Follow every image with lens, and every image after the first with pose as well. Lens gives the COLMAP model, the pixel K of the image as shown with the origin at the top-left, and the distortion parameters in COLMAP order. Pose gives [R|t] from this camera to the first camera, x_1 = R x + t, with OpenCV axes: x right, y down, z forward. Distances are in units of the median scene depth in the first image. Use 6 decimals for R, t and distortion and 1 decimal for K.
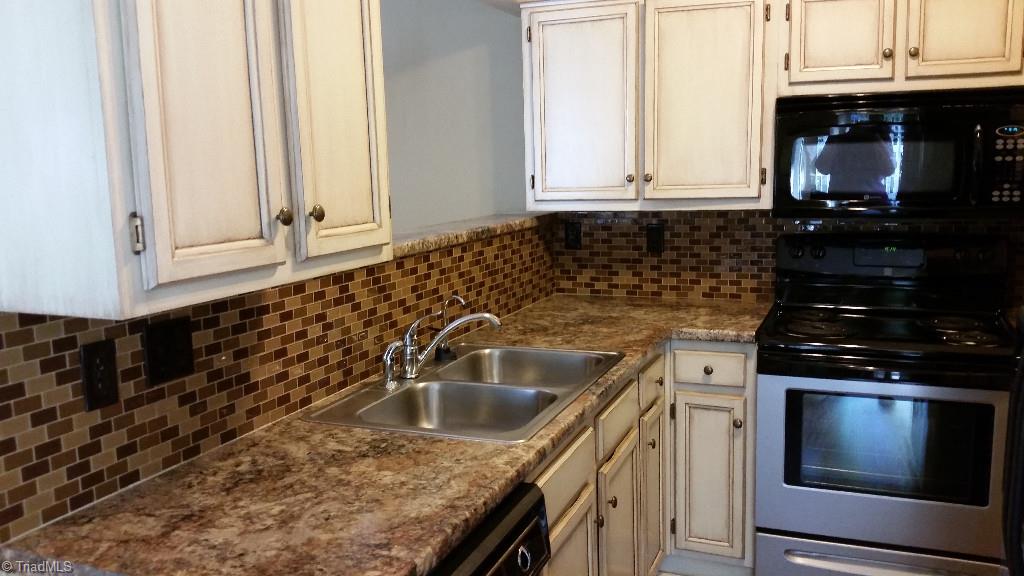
lens RADIAL K [[834.7, 0, 510.4], [0, 834.7, 292.9], [0, 0, 1]] dist [0.148223, -0.357013]
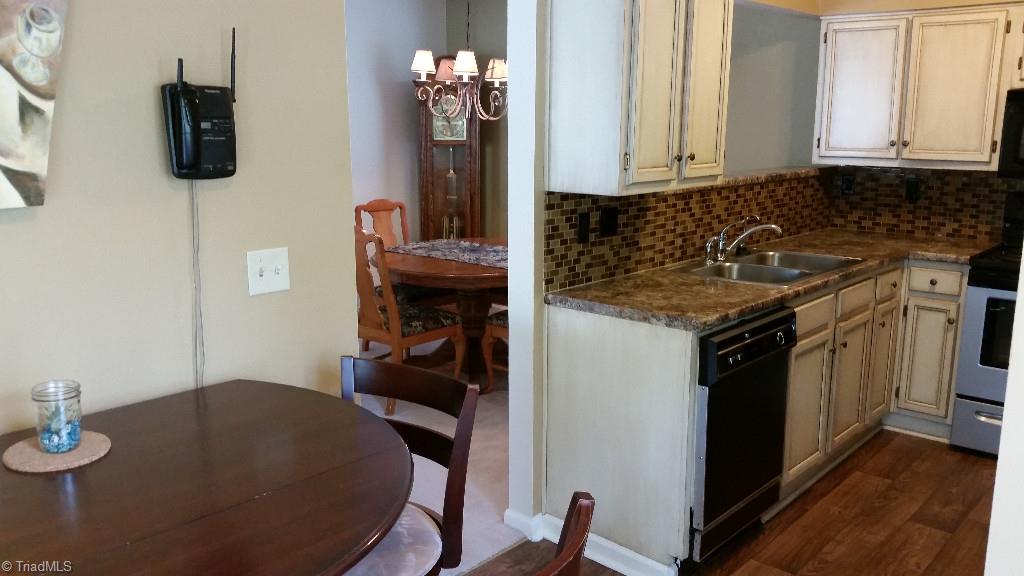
lens RADIAL K [[834.7, 0, 510.4], [0, 834.7, 292.9], [0, 0, 1]] dist [0.148223, -0.357013]
pose [[0.941734, 0.094648, -0.322768, 0.028981], [-0.077224, 0.994800, 0.066398, 0.077310], [0.327374, -0.037603, 0.944146, -0.635590]]
